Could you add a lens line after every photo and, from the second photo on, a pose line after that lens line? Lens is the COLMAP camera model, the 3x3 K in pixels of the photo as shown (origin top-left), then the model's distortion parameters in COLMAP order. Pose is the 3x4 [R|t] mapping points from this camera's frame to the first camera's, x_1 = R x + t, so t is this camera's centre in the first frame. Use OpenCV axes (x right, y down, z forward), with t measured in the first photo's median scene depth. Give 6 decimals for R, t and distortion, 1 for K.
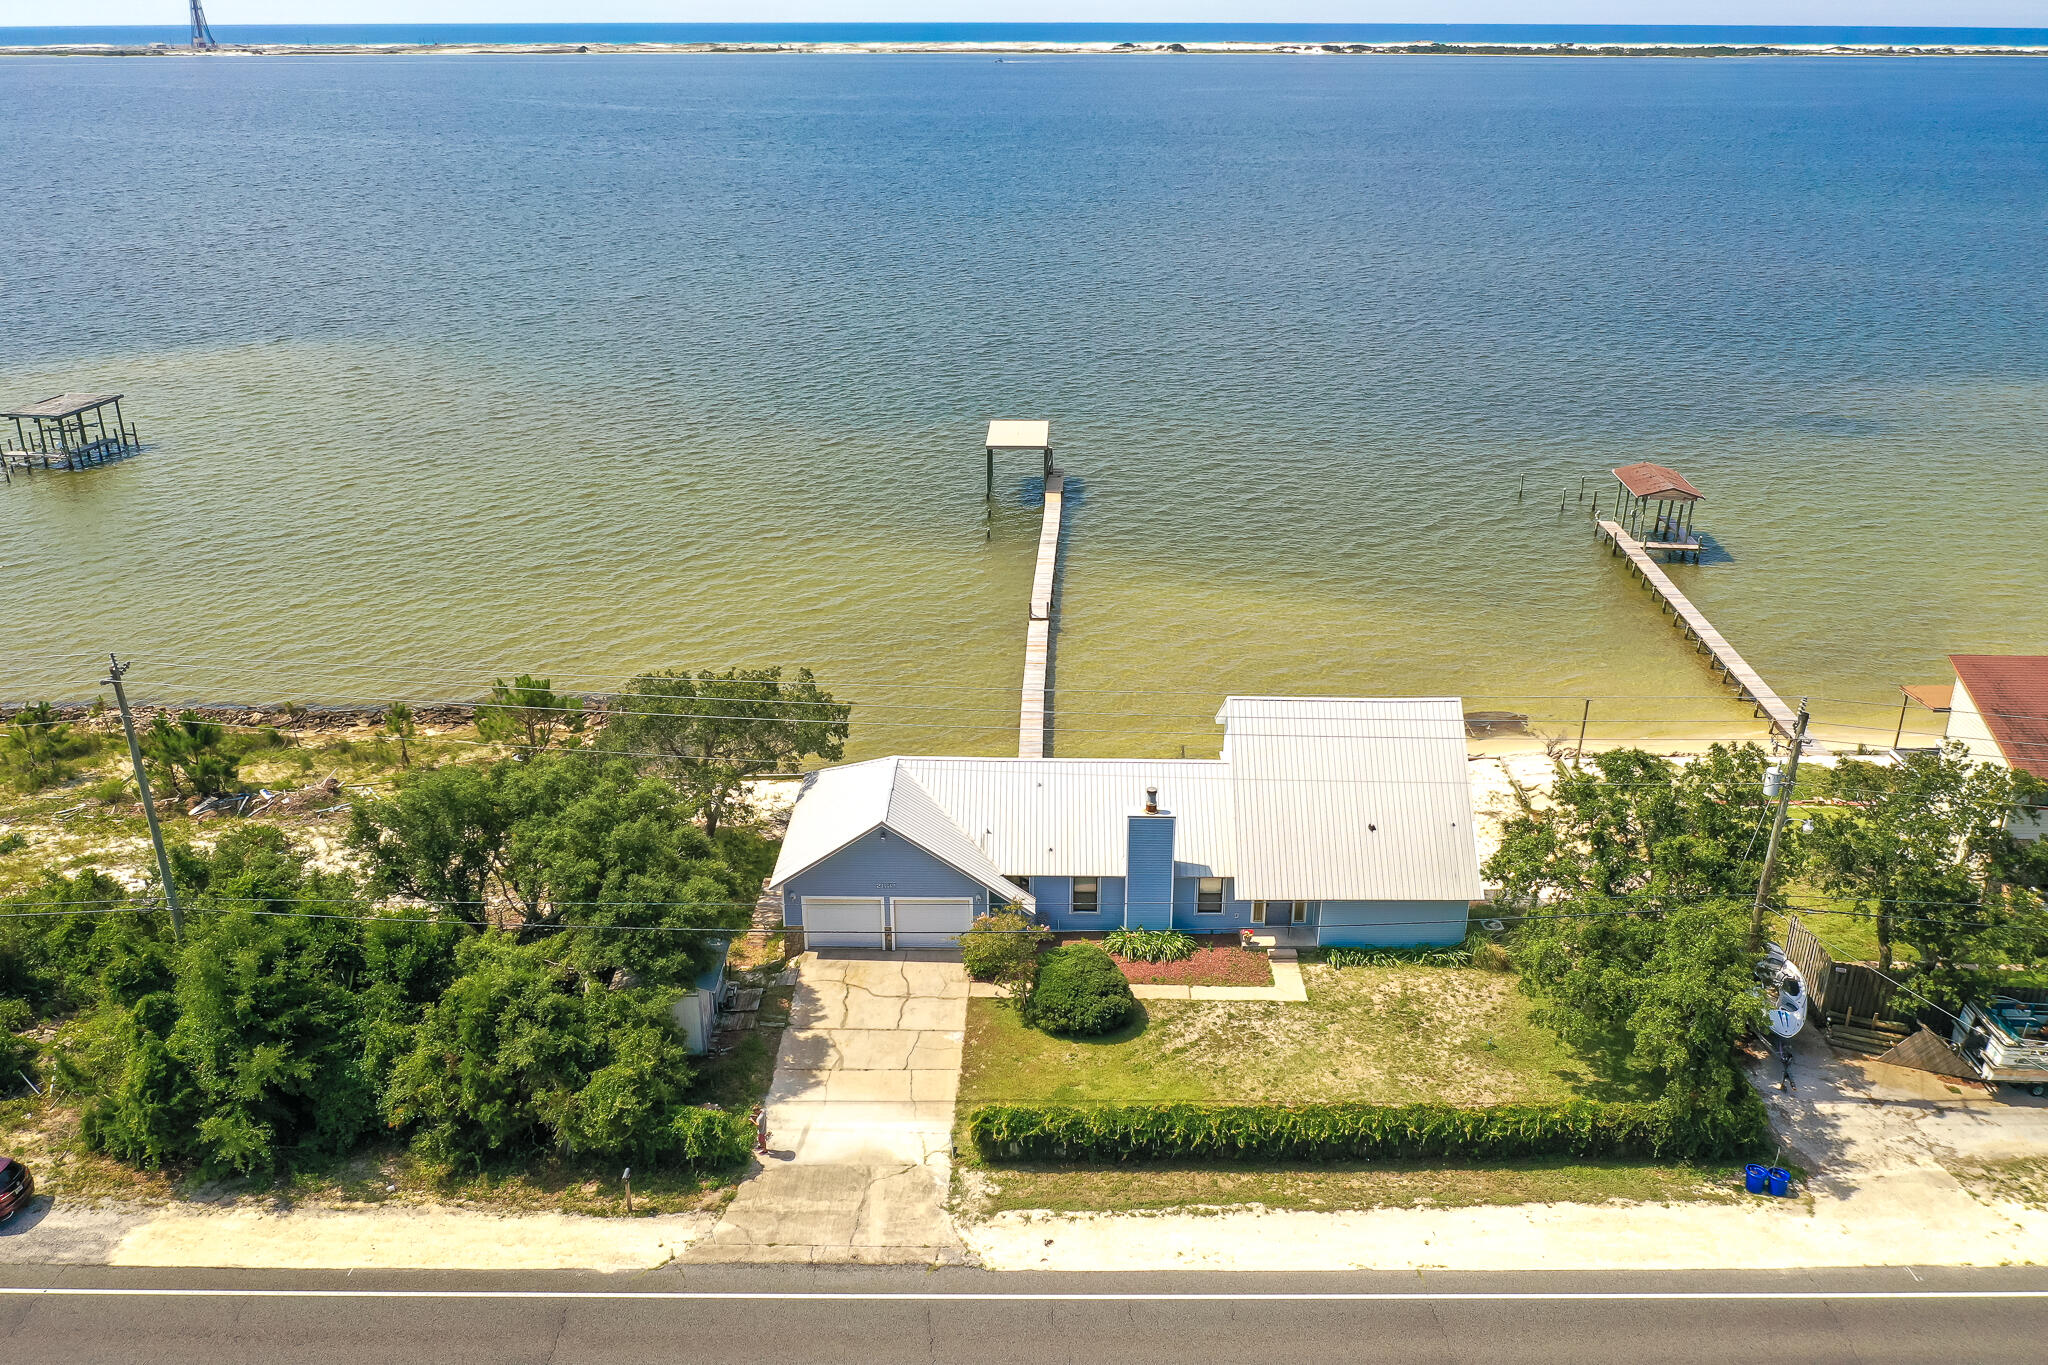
lens RADIAL K [[1600.5, 0, 1024.0], [0, 1600.5, 682.5], [0, 0, 1]] dist [-0.012673, -0.000761]
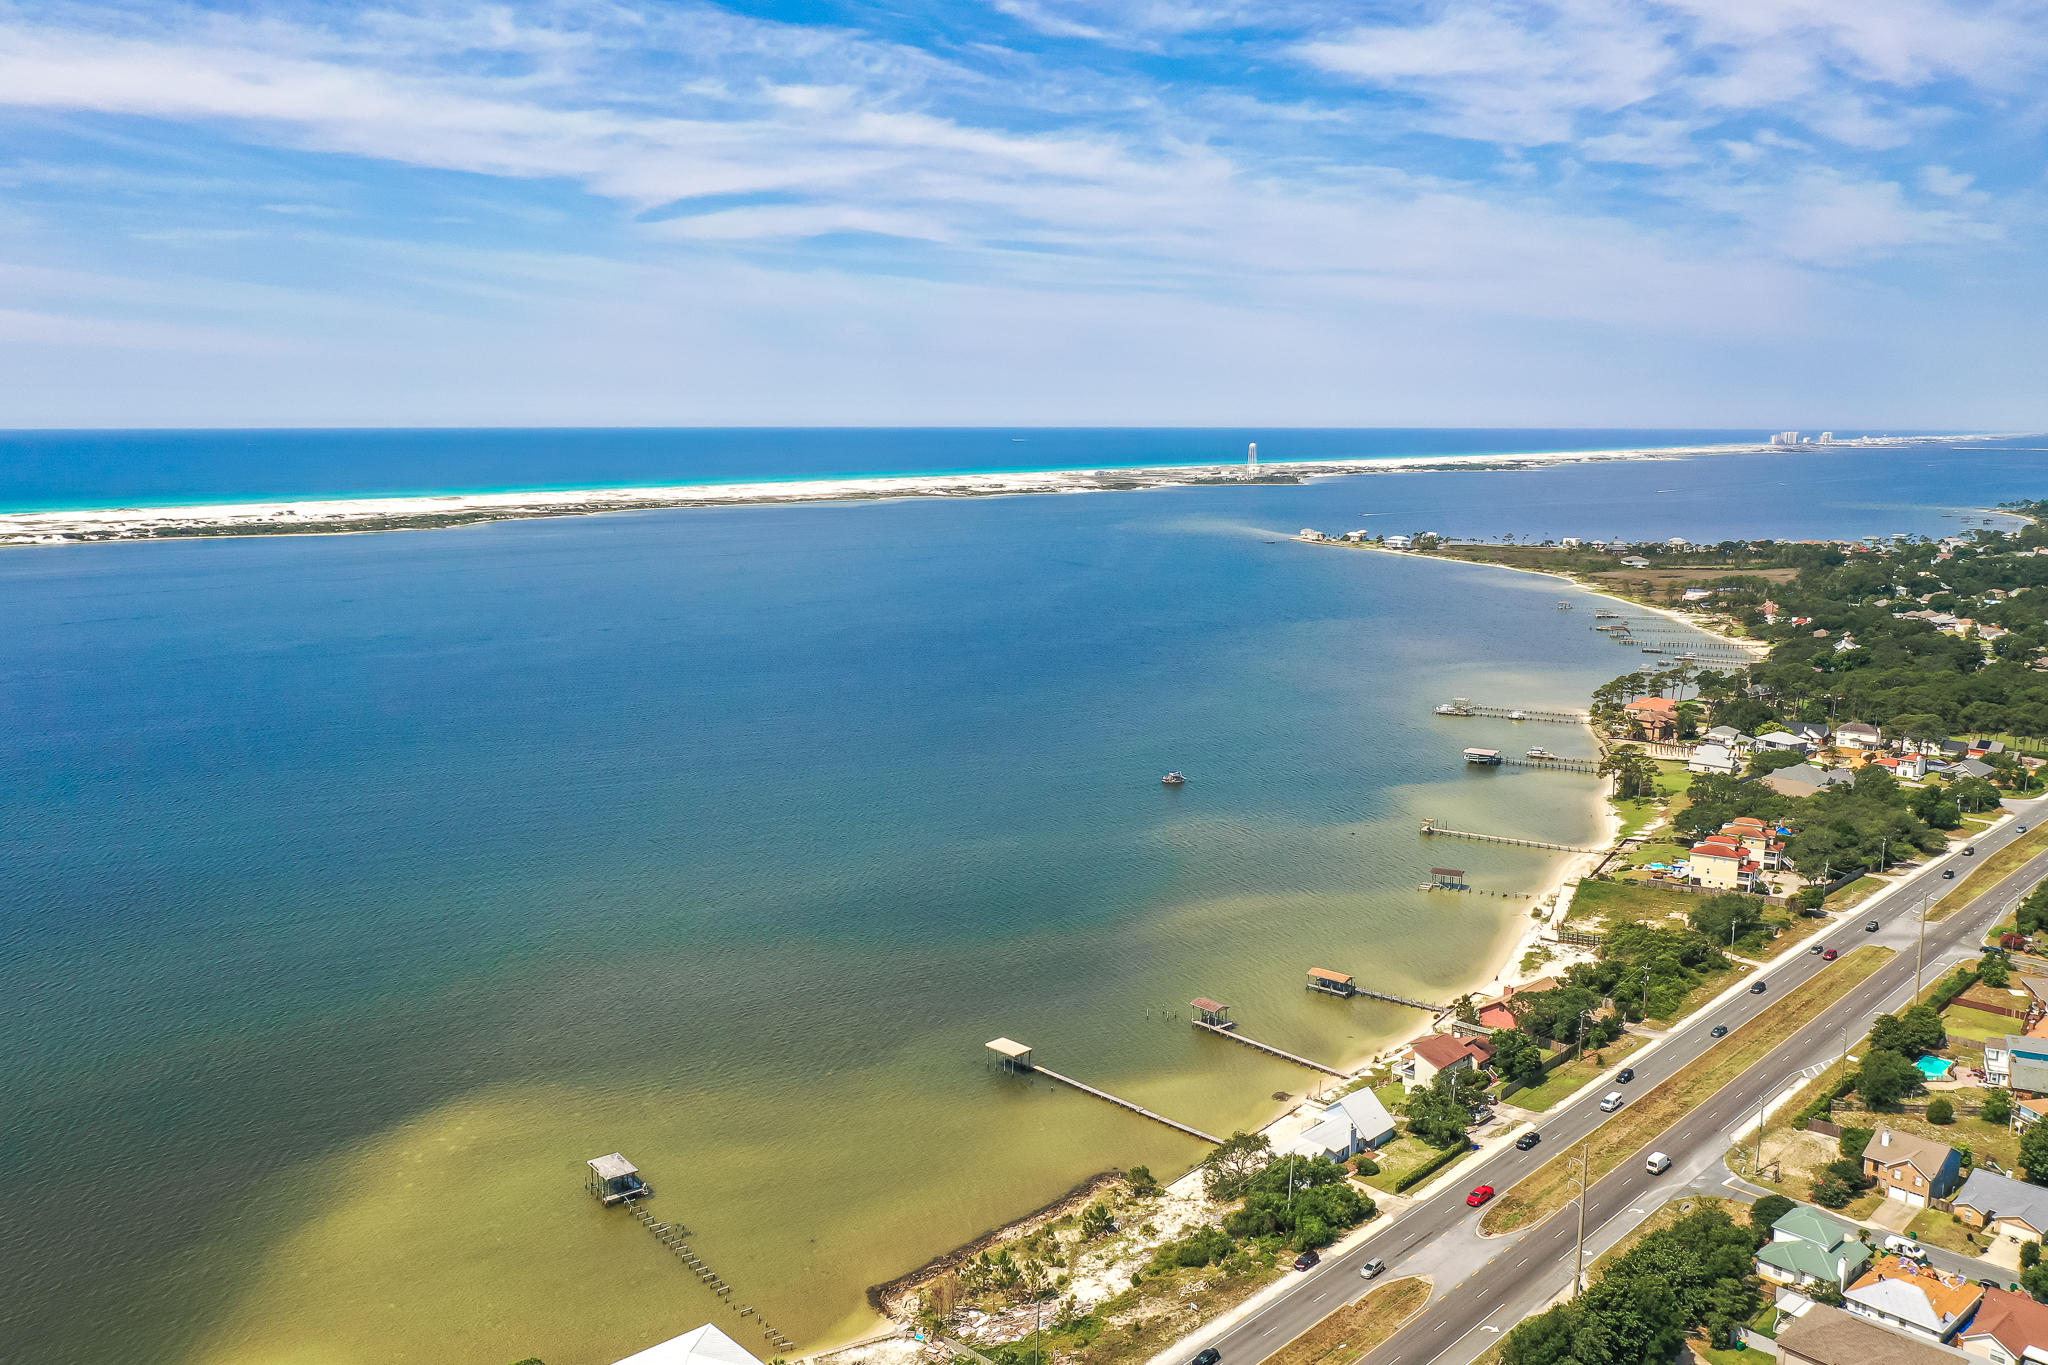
lens RADIAL K [[1637.7, 0, 1025.9], [0, 1637.7, 698.2], [0, 0, 1]] dist [-0.014043, 0.003594]
pose [[0.689107, -0.122860, 0.714168, -4.138631], [0.277755, 0.955037, -0.103711, -0.960769], [-0.669316, 0.269831, 0.692248, -2.179442]]
